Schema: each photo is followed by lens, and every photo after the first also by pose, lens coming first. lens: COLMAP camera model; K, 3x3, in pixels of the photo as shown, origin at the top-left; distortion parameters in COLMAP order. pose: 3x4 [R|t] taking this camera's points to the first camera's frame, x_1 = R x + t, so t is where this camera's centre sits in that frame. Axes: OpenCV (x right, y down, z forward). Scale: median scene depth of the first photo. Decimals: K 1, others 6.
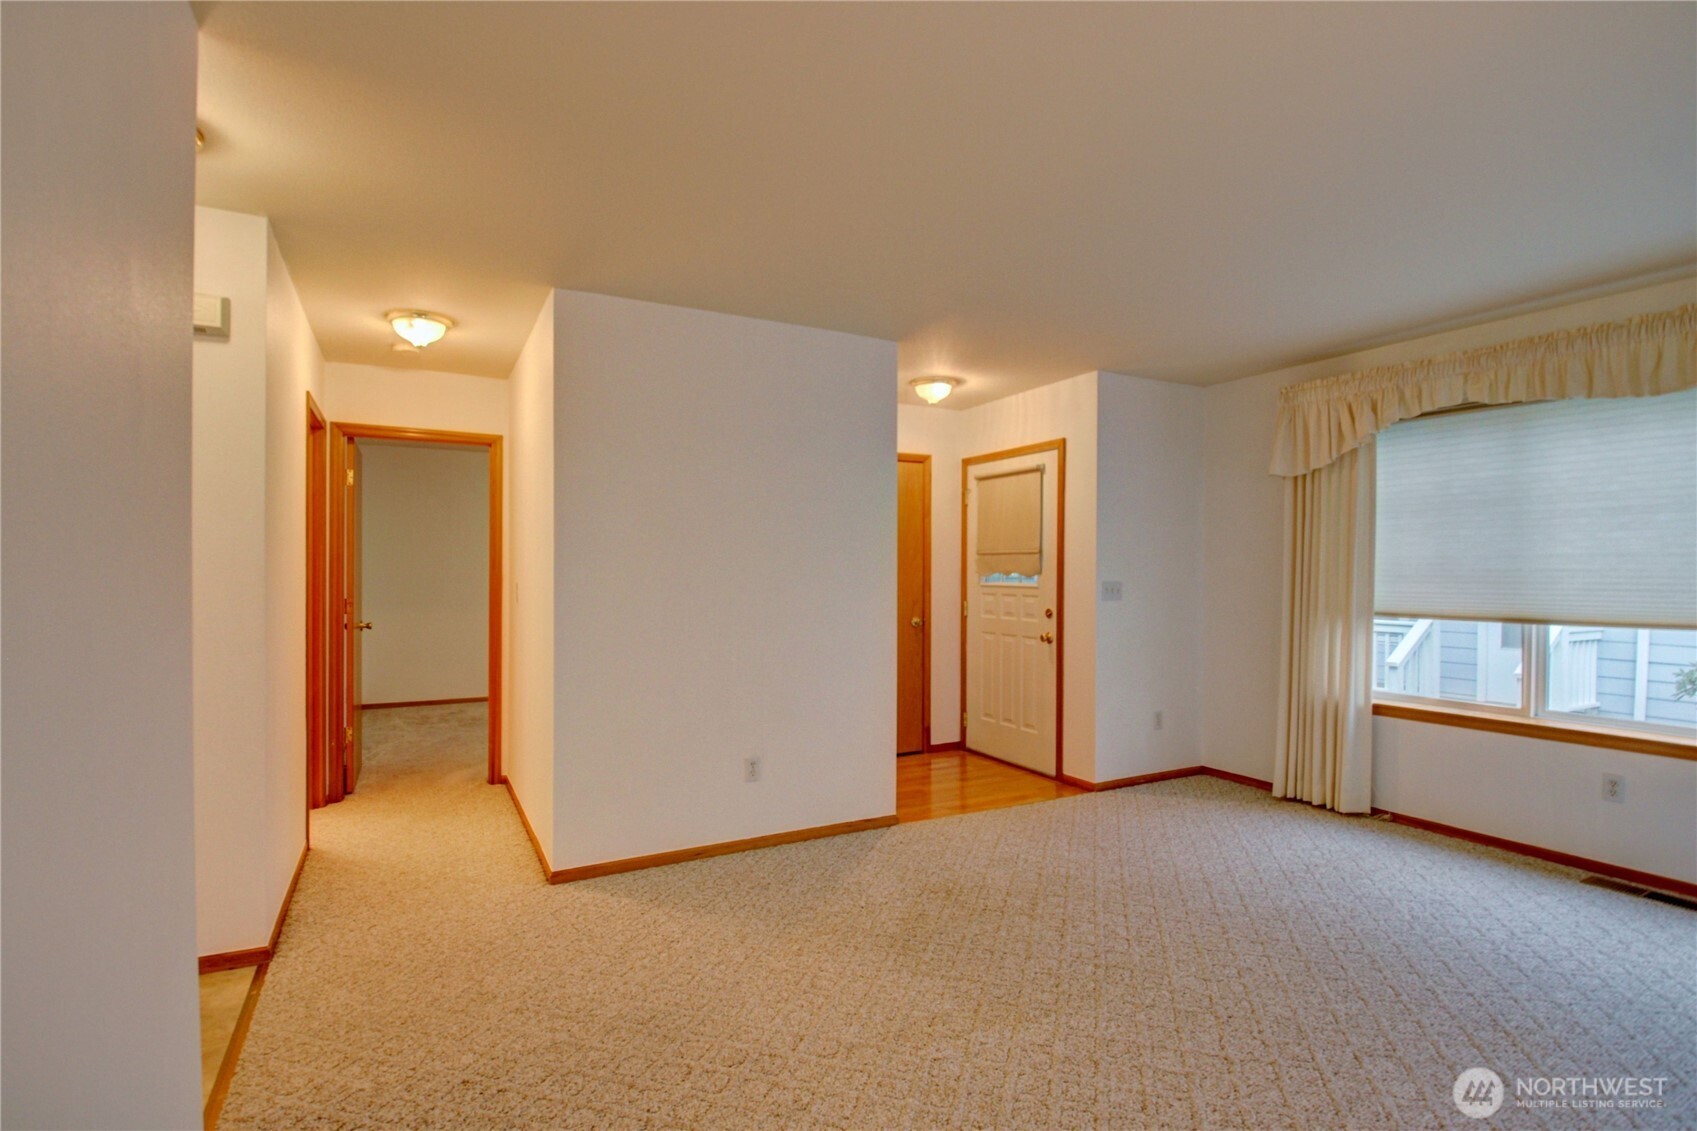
lens RADIAL K [[824.9, 0, 837.8], [0, 824.9, 576.6], [0, 0, 1]] dist [0.010652, -0.003168]
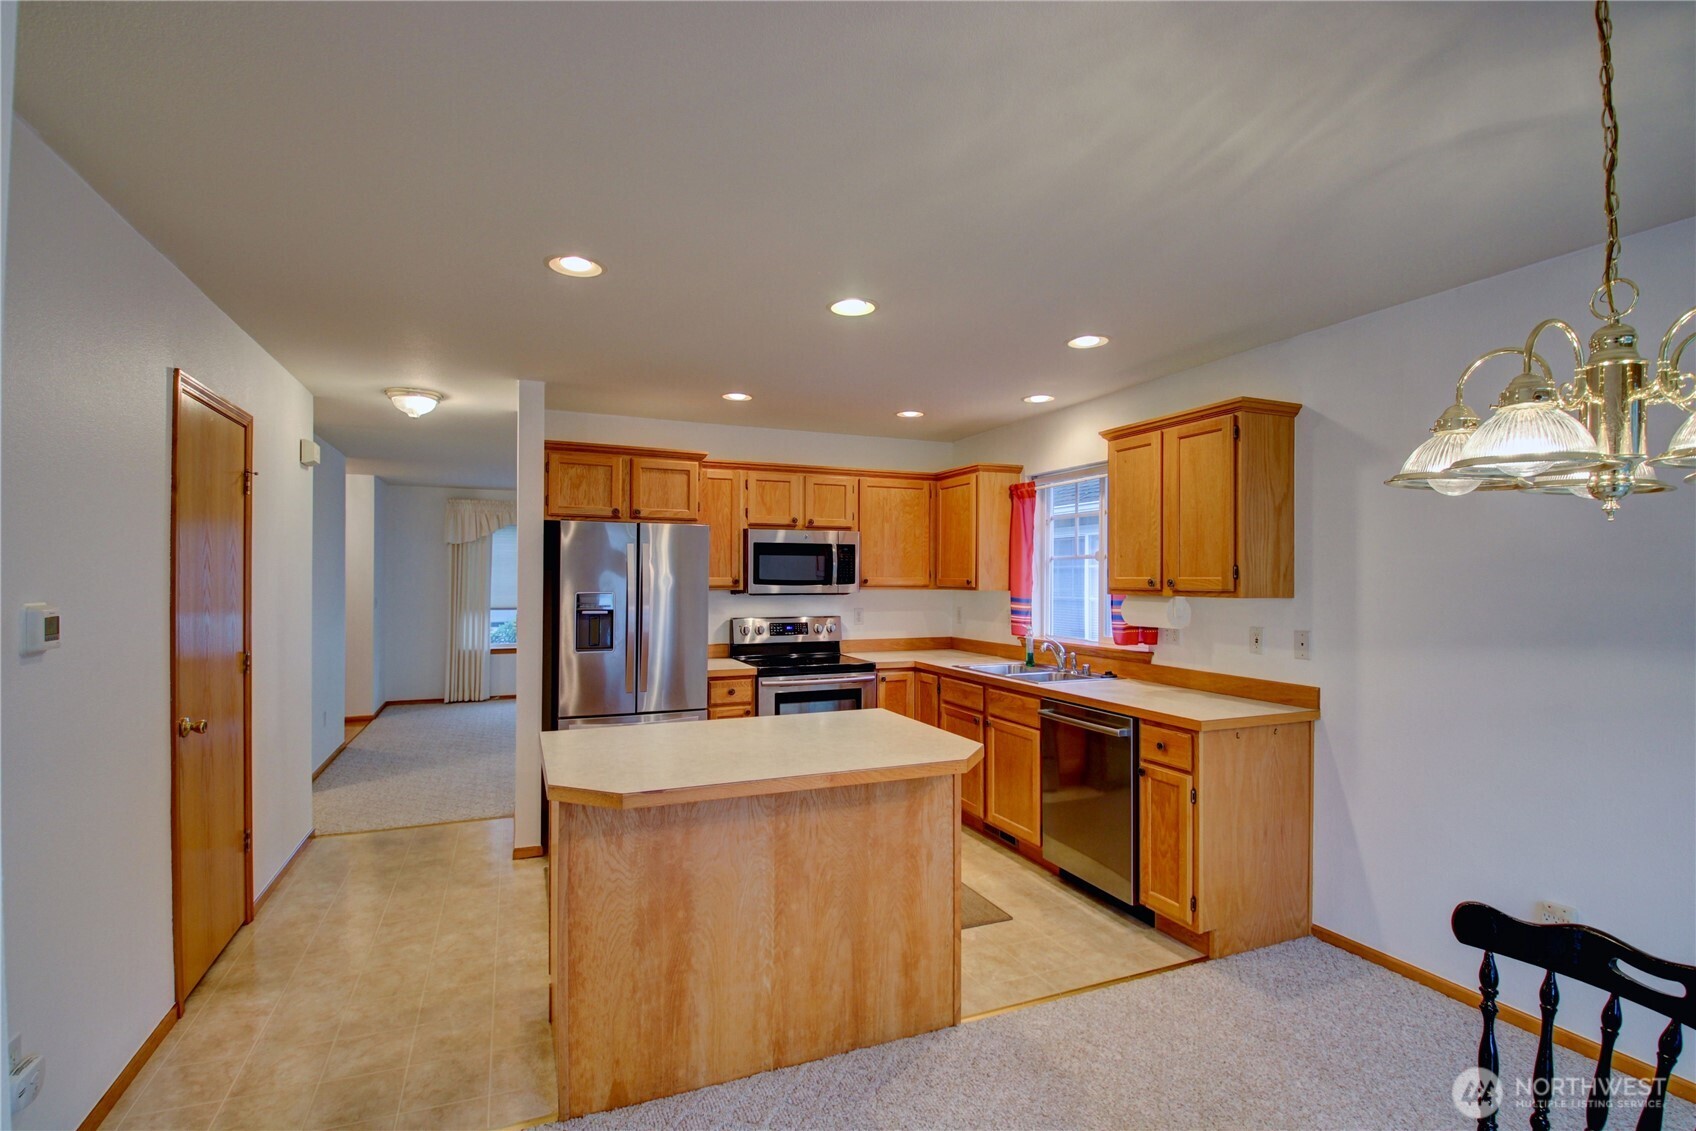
lens RADIAL K [[784.1, 0, 839.1], [0, 784.1, 575.4], [0, 0, 1]] dist [0.006916, -0.021892]
pose [[0.095478, 0.002758, 0.995428, -1.337689], [0.004630, 0.999984, -0.003215, -0.034450], [-0.995421, 0.004916, 0.095464, -0.138915]]
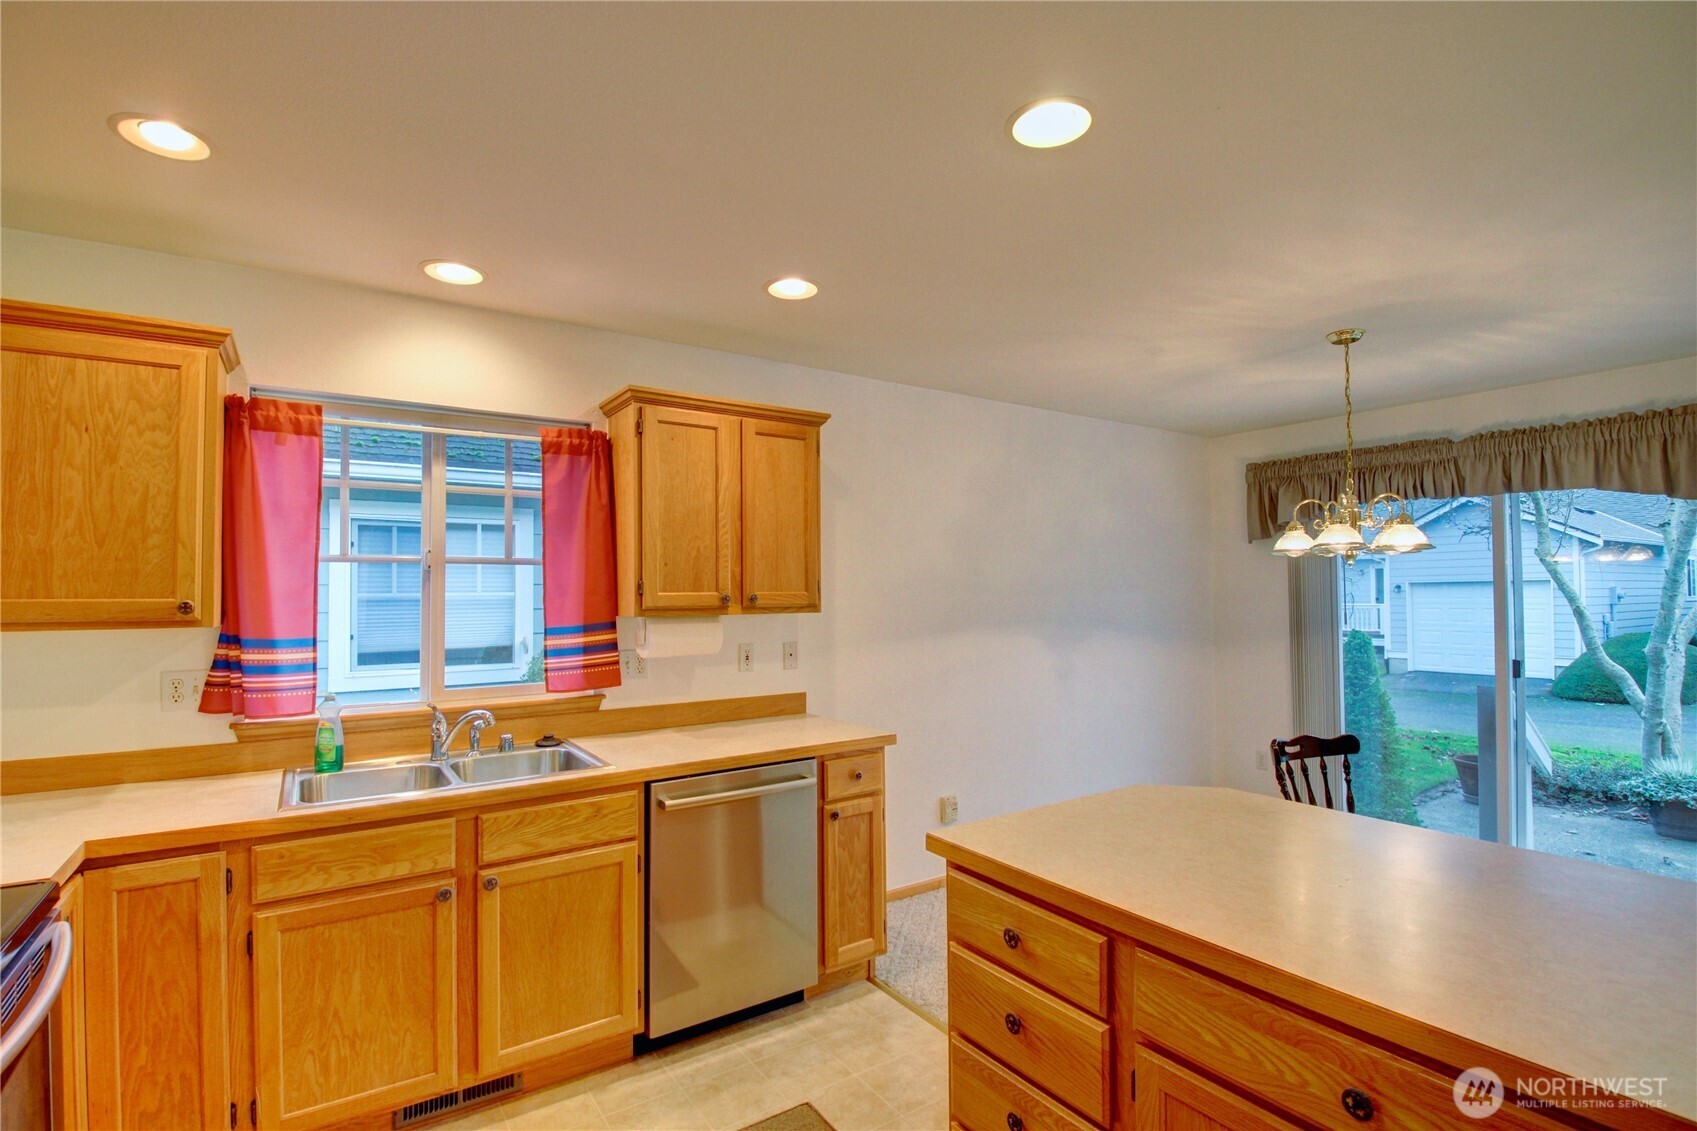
lens RADIAL K [[784.6, 0, 842.0], [0, 784.6, 572.5], [0, 0, 1]] dist [0.006916, -0.021892]
pose [[-0.993946, 0.003687, -0.109804, -0.551327], [0.005648, 0.999830, -0.017549, -0.038082], [0.109720, -0.018063, -0.993798, 0.269636]]
